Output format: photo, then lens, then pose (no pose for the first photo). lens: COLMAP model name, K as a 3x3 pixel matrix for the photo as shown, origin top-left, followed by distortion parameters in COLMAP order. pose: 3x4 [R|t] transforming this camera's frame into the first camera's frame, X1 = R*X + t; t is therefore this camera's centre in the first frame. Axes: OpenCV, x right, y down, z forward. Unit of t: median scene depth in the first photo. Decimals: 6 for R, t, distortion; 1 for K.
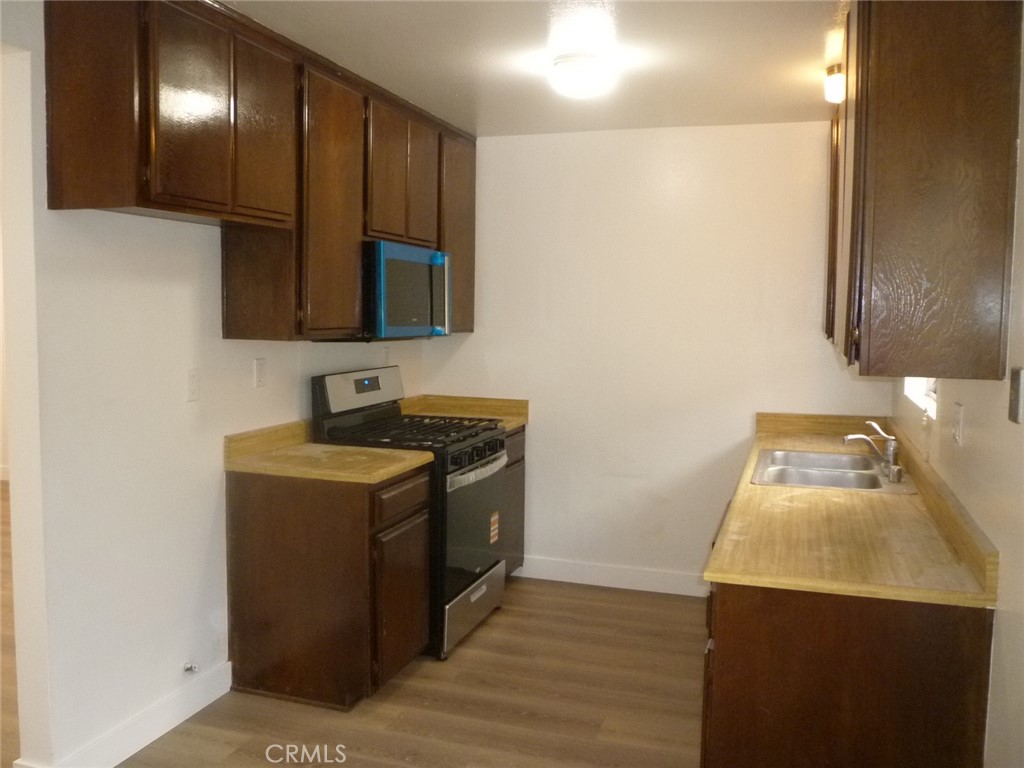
lens RADIAL K [[883.8, 0, 512.0], [0, 883.8, 384.0], [0, 0, 1]] dist [-0.038708, 0.019843]
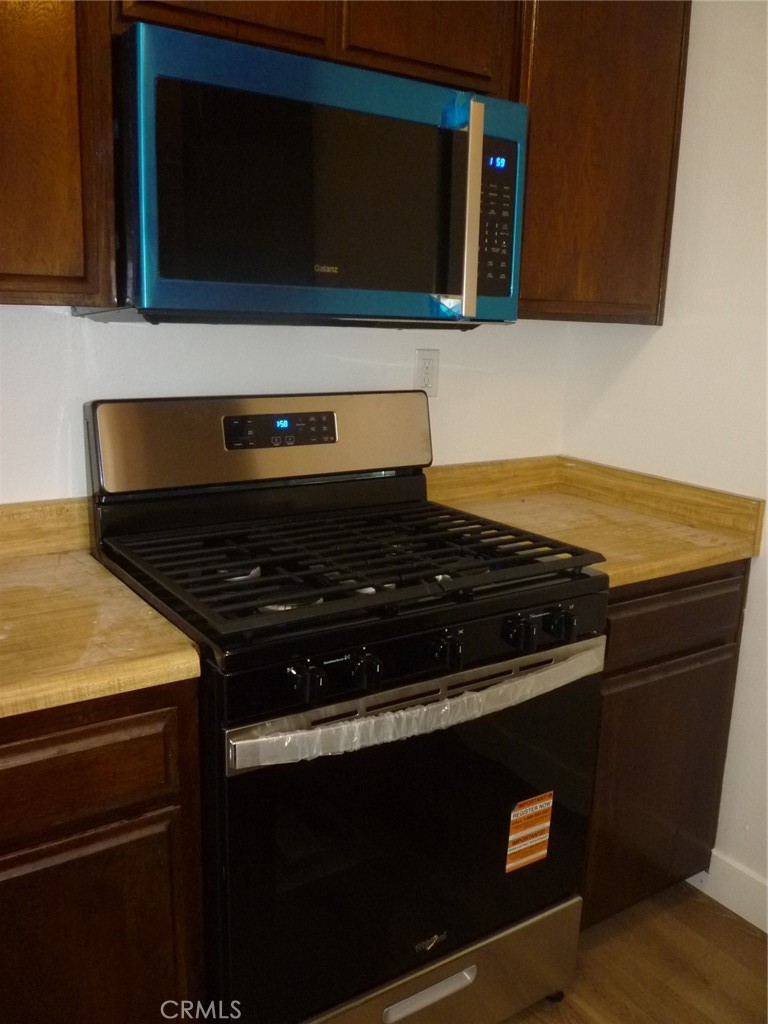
lens RADIAL K [[883.8, 0, 384.0], [0, 883.8, 512.0], [0, 0, 1]] dist [-0.038708, 0.019843]
pose [[0.791169, 0.143760, -0.594462, 0.135529], [-0.070613, 0.986953, 0.144698, -0.024898], [0.607508, -0.072504, 0.790998, 0.661547]]
